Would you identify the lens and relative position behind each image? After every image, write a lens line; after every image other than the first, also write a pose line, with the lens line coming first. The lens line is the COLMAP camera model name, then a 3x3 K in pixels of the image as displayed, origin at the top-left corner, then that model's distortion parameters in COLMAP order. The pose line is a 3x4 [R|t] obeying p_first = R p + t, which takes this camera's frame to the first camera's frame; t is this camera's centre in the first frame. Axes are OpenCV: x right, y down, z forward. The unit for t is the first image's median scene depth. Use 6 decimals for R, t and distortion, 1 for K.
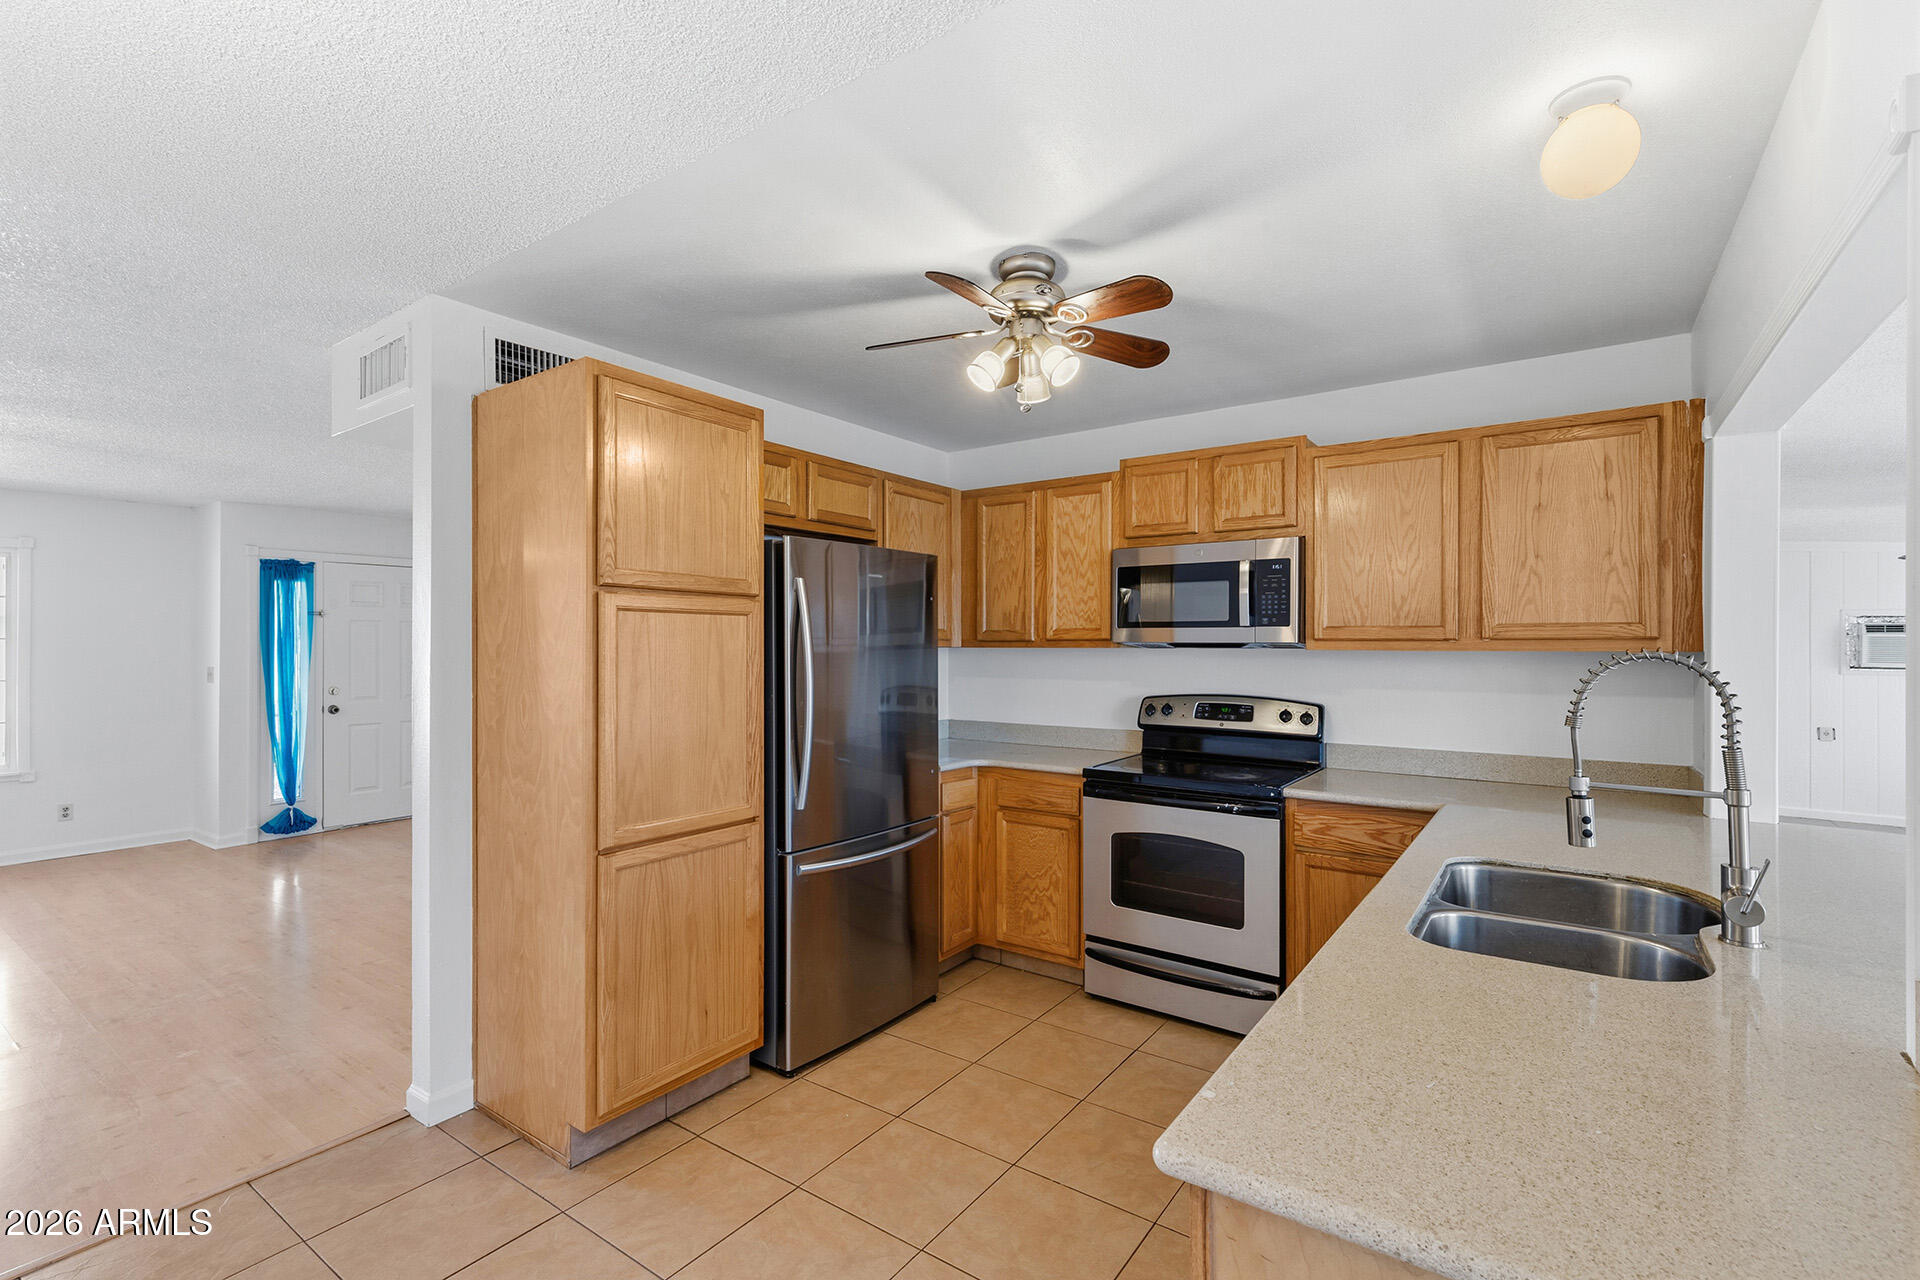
lens RADIAL K [[863.5, 0, 961.6], [0, 863.5, 645.0], [0, 0, 1]] dist [0.005753, -0.001363]
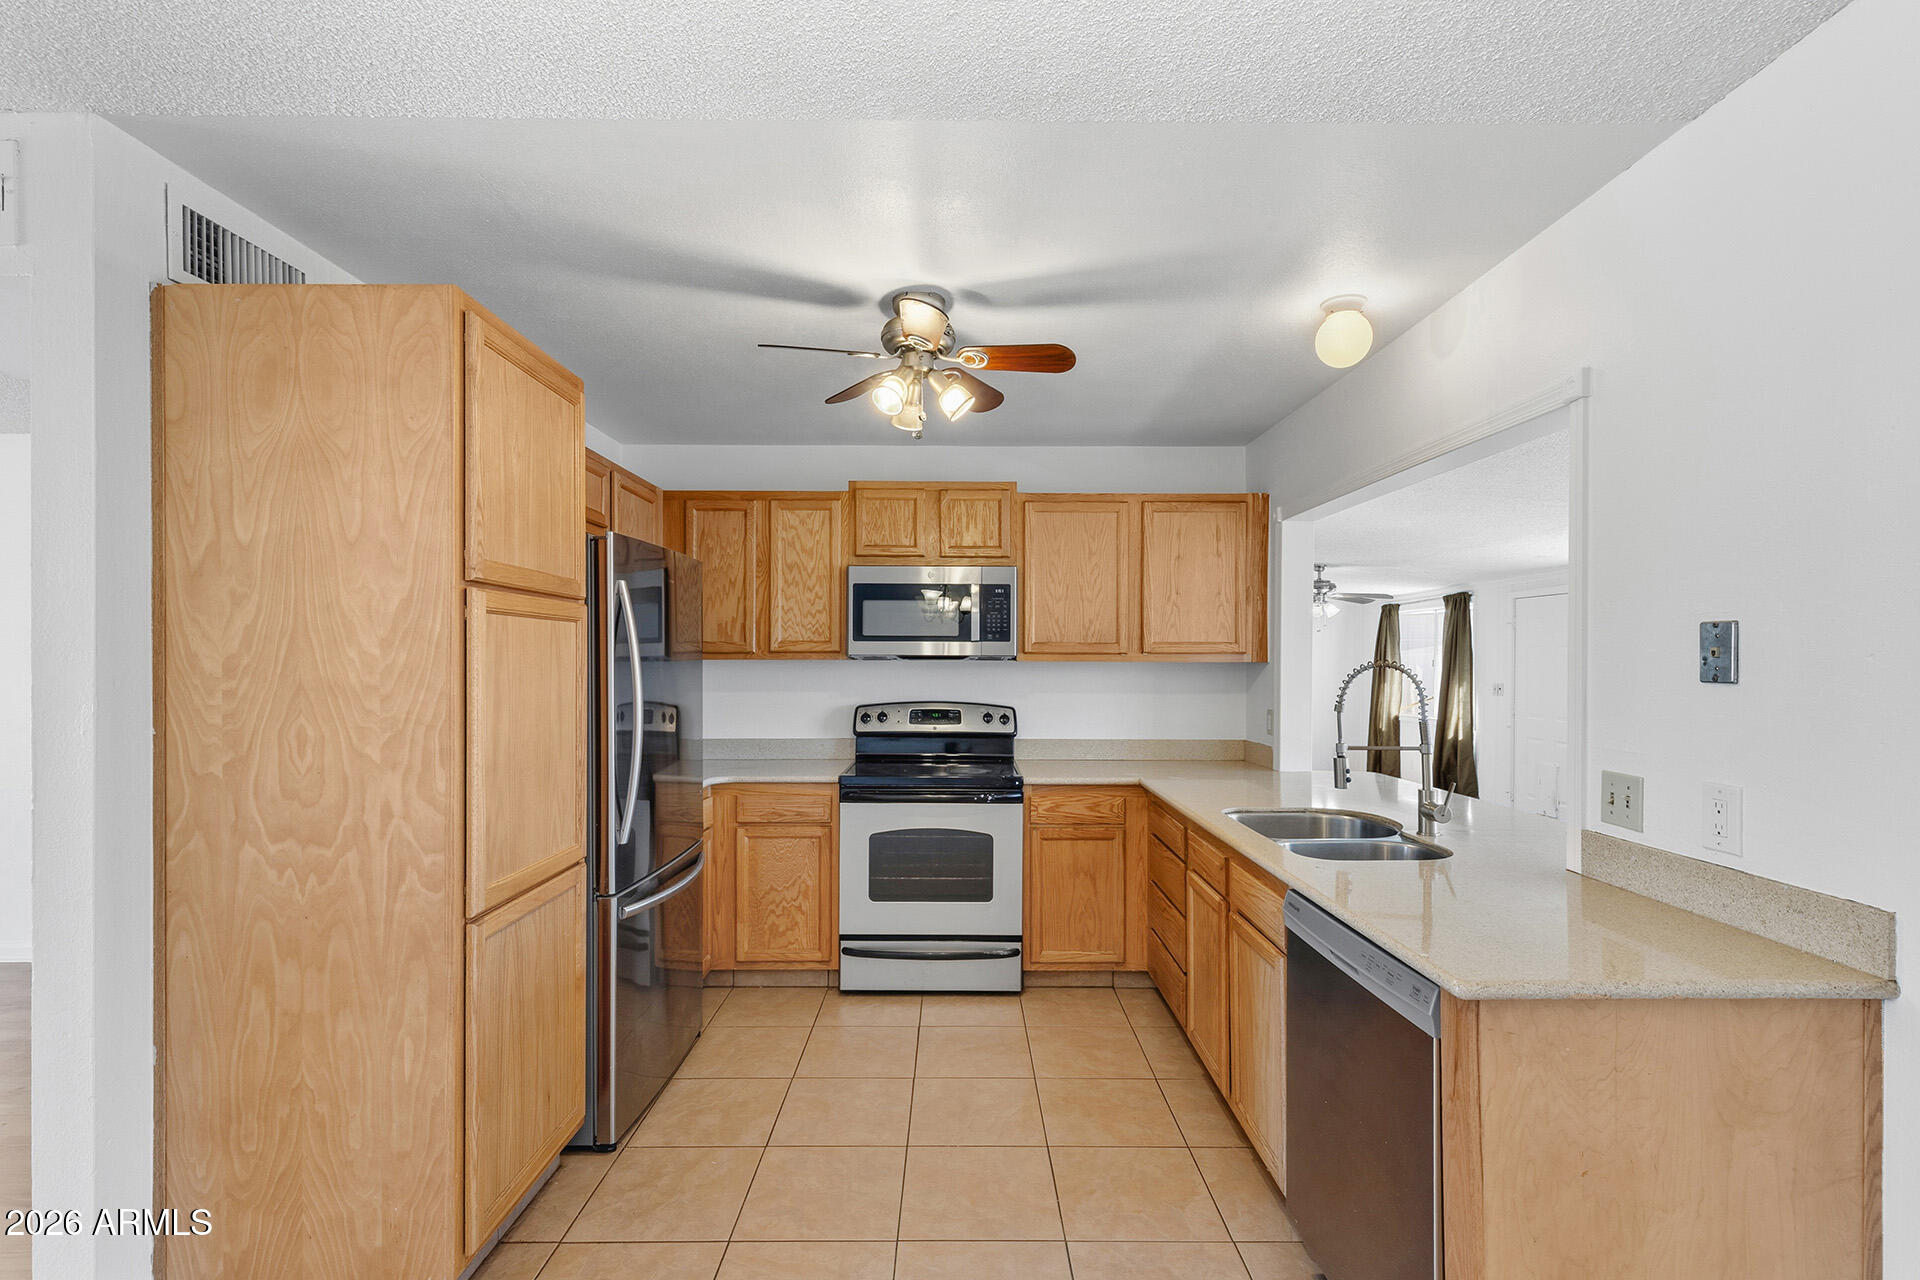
lens RADIAL K [[863.5, 0, 961.5], [0, 863.5, 660.0], [0, 0, 1]] dist [0.005753, -0.001363]
pose [[0.813370, -0.000110, 0.581747, -0.359929], [-0.002115, 0.999993, 0.003146, 0.000074], [-0.581743, -0.003789, 0.813364, 0.071581]]
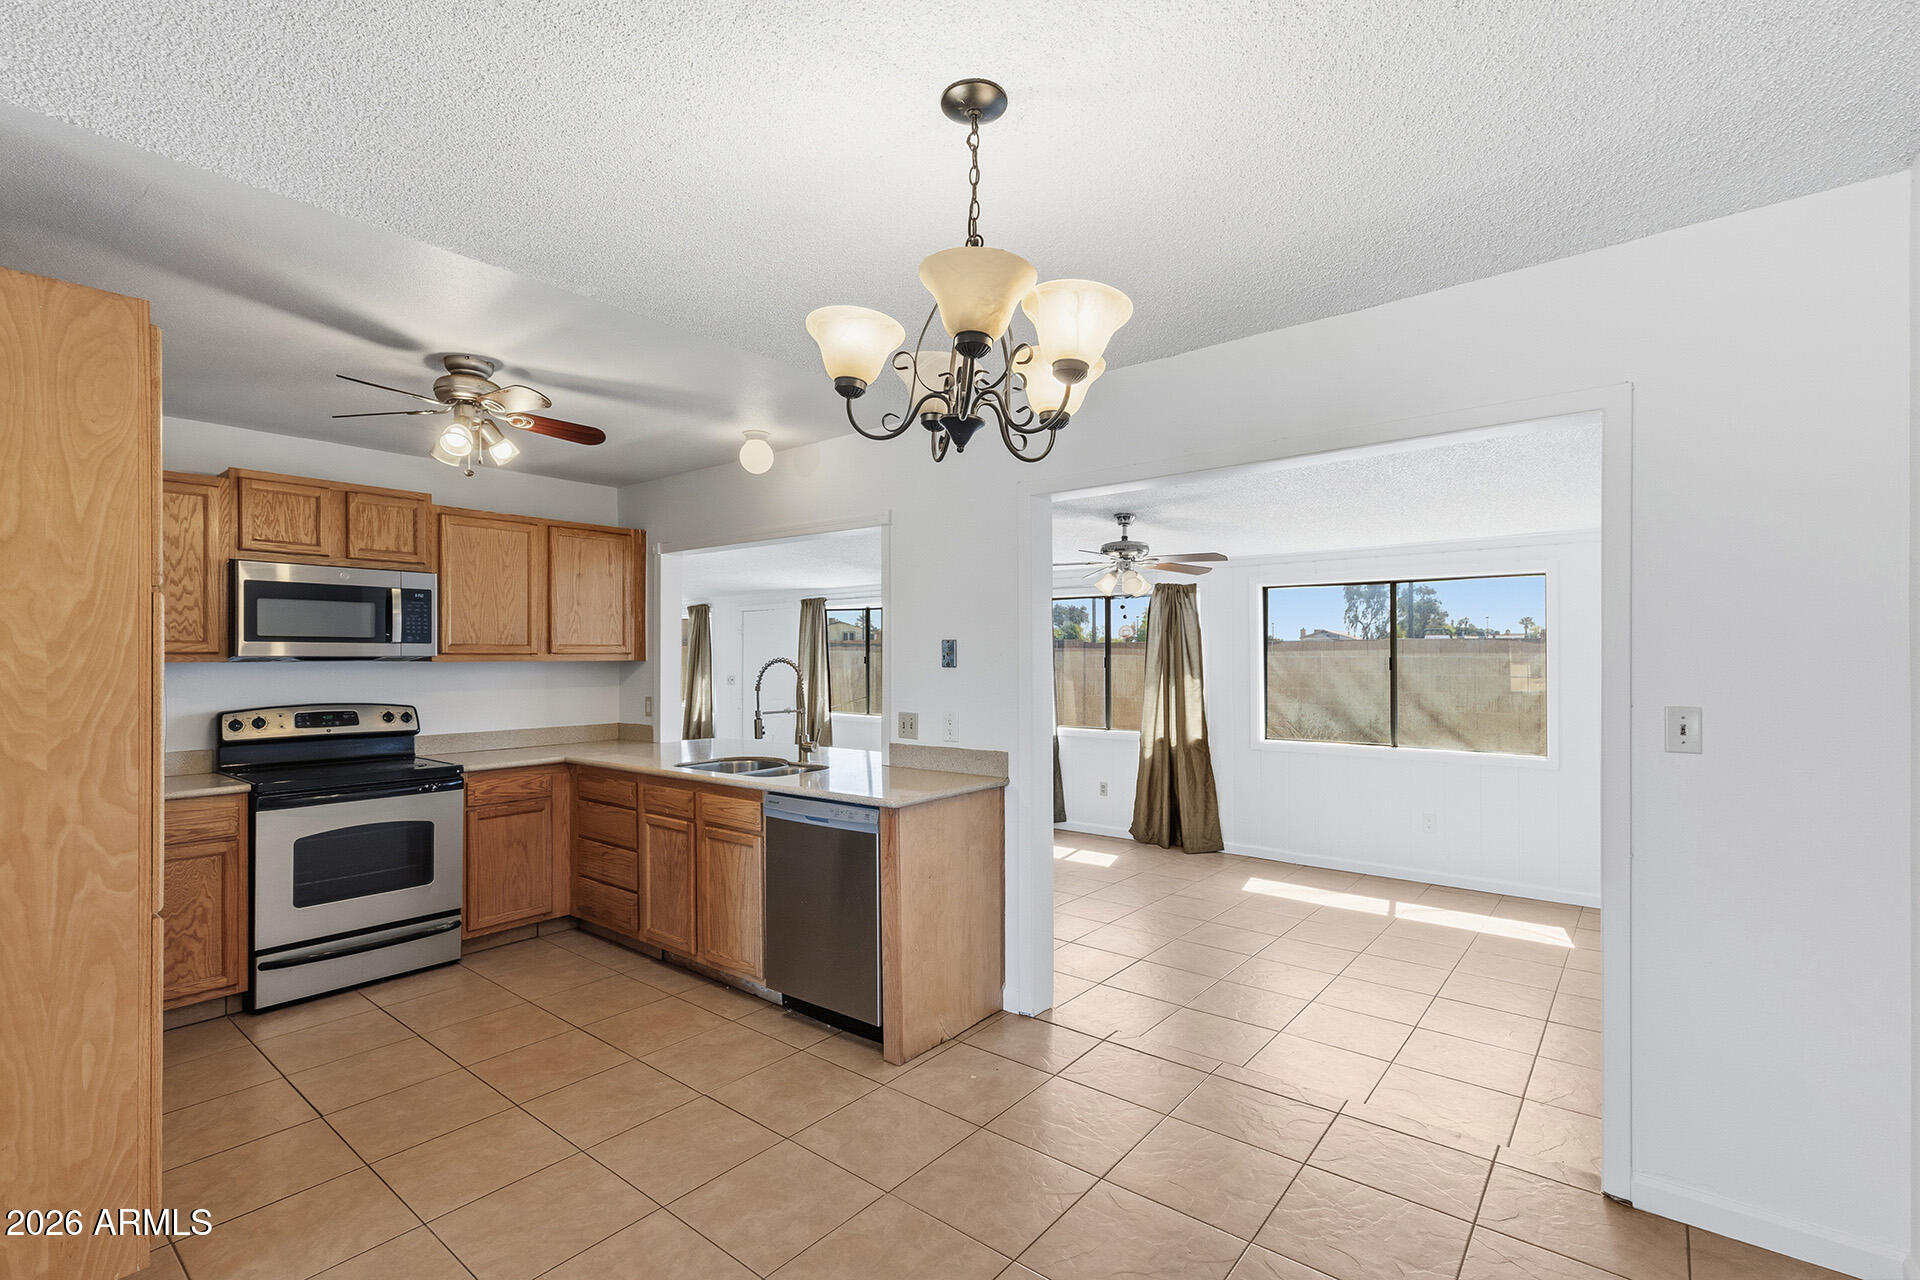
lens RADIAL K [[863.5, 0, 960.1], [0, 863.5, 651.4], [0, 0, 1]] dist [0.005753, -0.001363]
pose [[0.063980, 0.005207, 0.997938, -0.831544], [0.003077, 0.999981, -0.005415, -0.000311], [-0.997946, 0.003417, 0.063963, 0.136637]]
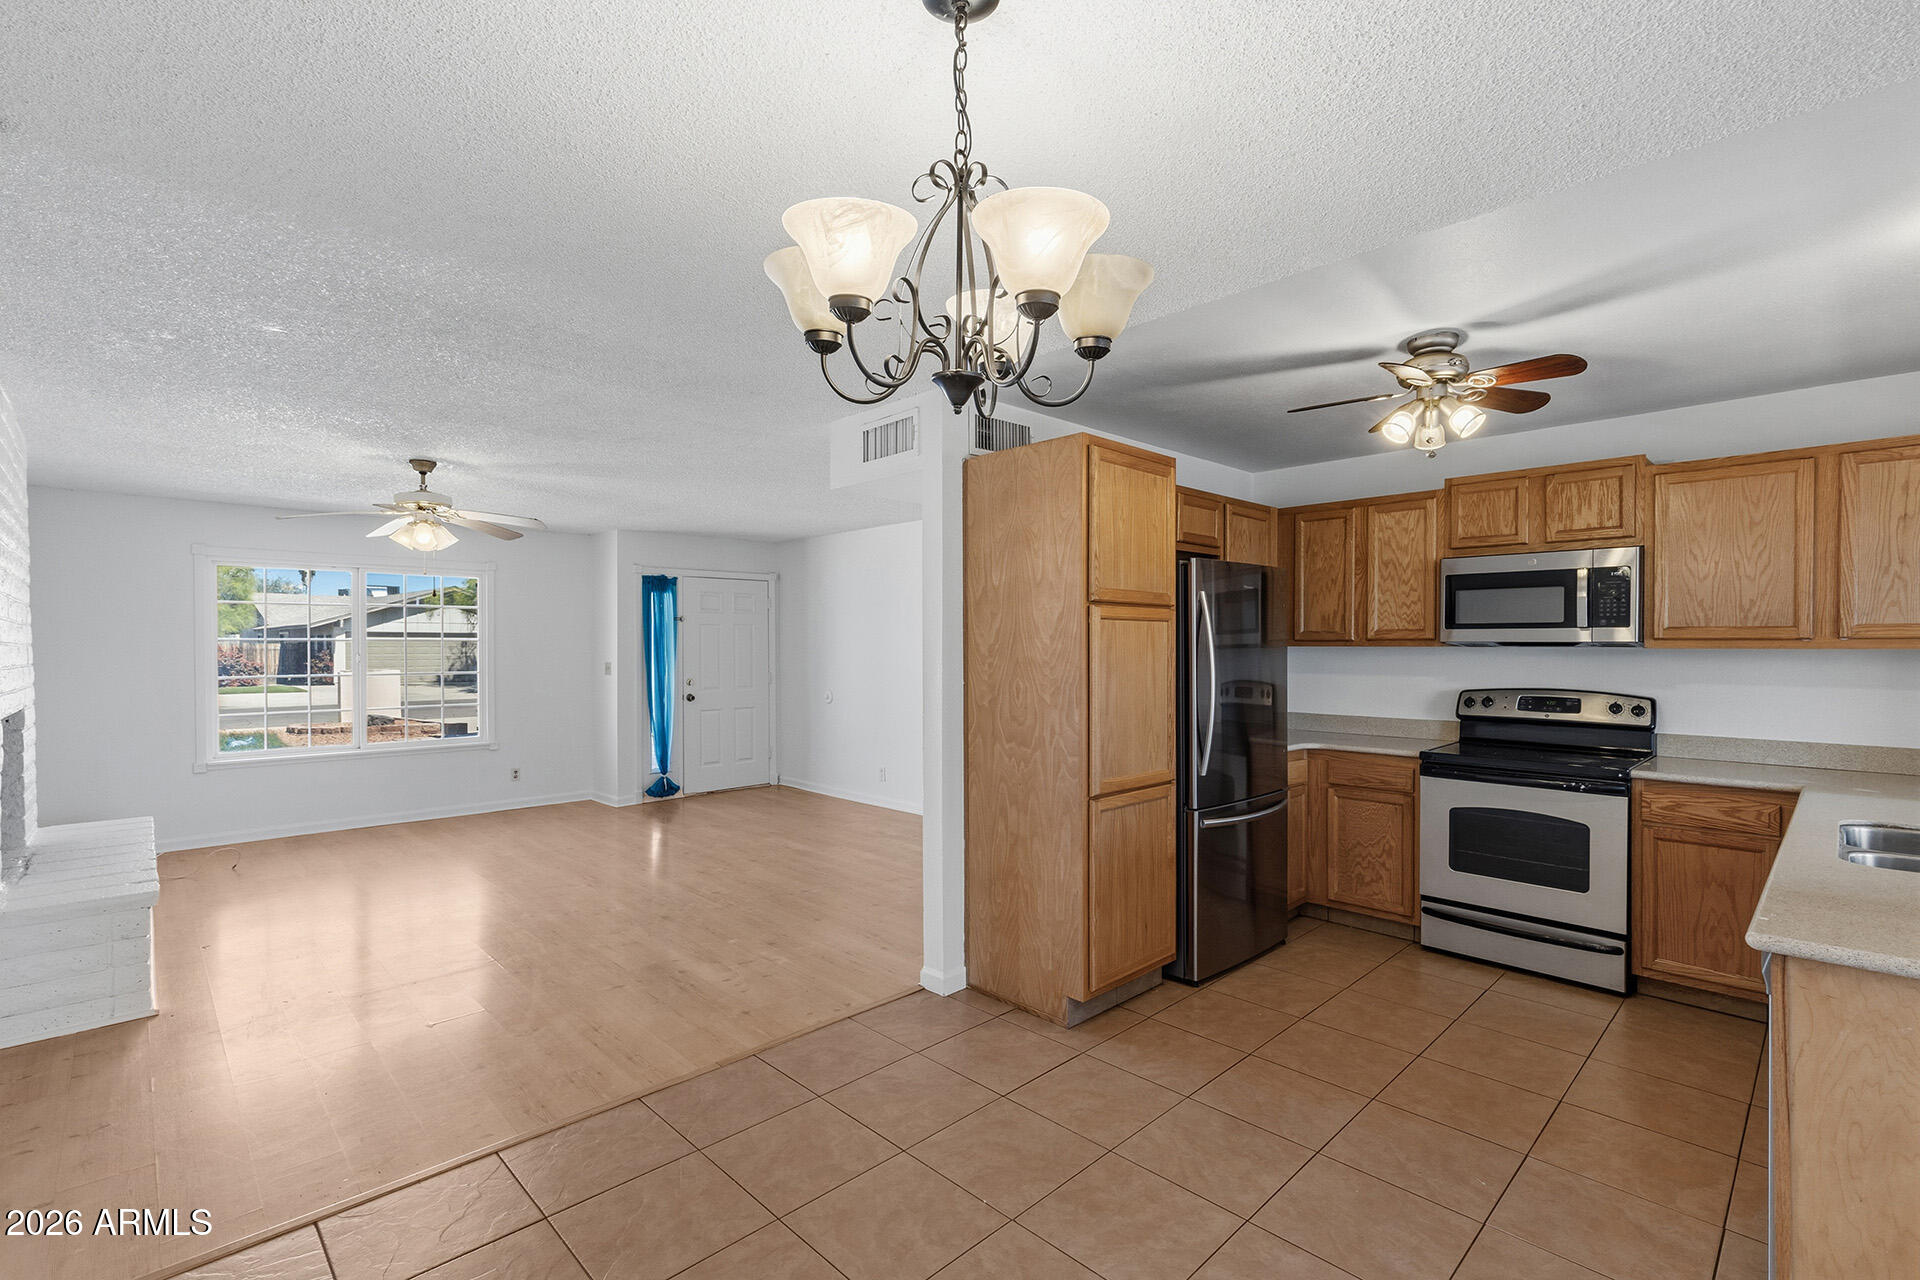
lens RADIAL K [[863.5, 0, 957.6], [0, 863.5, 653.2], [0, 0, 1]] dist [0.005753, -0.001363]
pose [[0.982767, 0.000540, -0.184847, -0.262932], [0.001490, 0.999940, 0.010844, -0.001354], [0.184842, -0.010932, 0.982707, -0.256896]]
